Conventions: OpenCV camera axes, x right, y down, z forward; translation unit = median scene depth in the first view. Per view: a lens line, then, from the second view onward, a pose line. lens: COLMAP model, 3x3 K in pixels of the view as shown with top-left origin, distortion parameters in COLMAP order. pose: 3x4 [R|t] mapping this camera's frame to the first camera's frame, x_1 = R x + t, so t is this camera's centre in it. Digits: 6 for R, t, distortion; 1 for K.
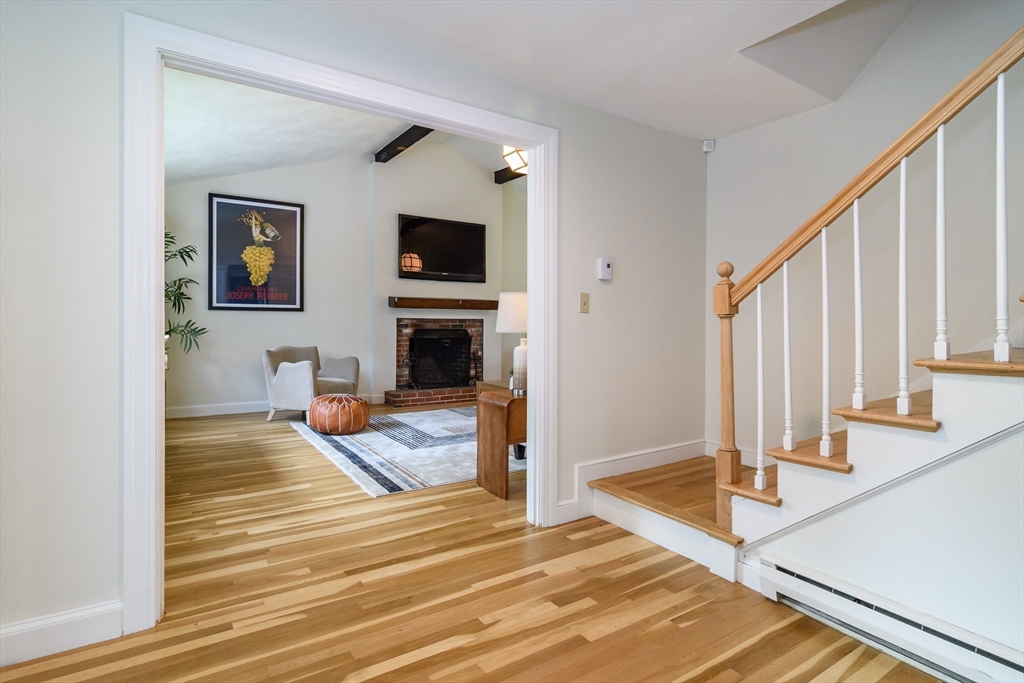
lens RADIAL K [[515.6, 0, 510.1], [0, 515.6, 319.4], [0, 0, 1]] dist [0.000495, 0.000079]
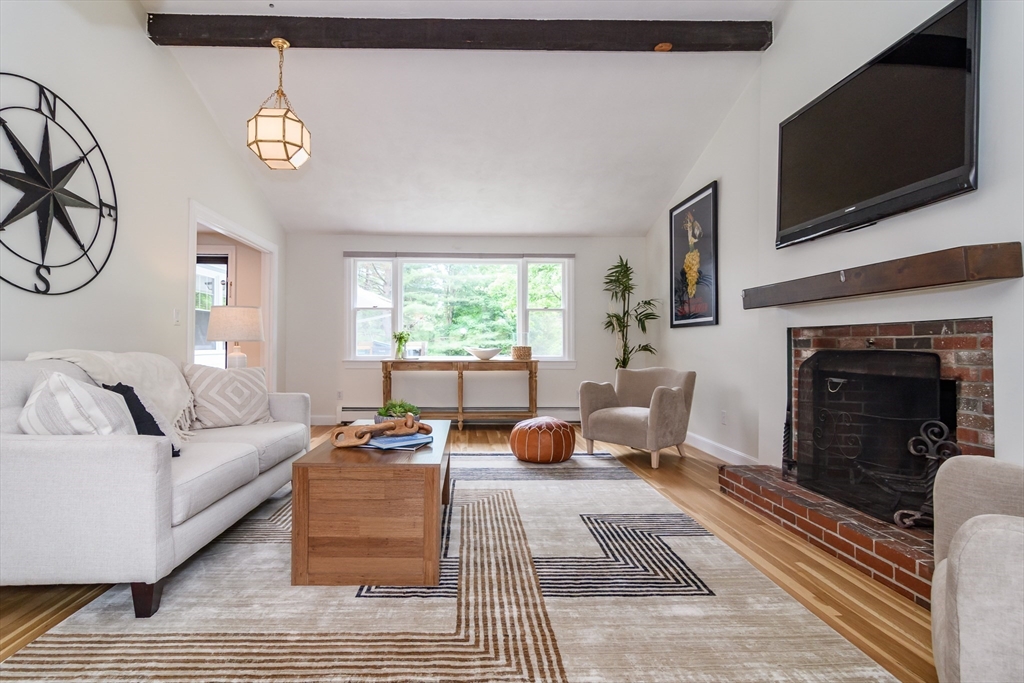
lens RADIAL K [[495.4, 0, 508.5], [0, 495.4, 337.4], [0, 0, 1]] dist [0.001824, 0.000375]
pose [[-0.480258, -0.021873, -0.876855, 0.320513], [-0.003976, 0.999733, -0.022760, 0.017955], [0.877118, -0.007444, -0.480217, 0.947180]]
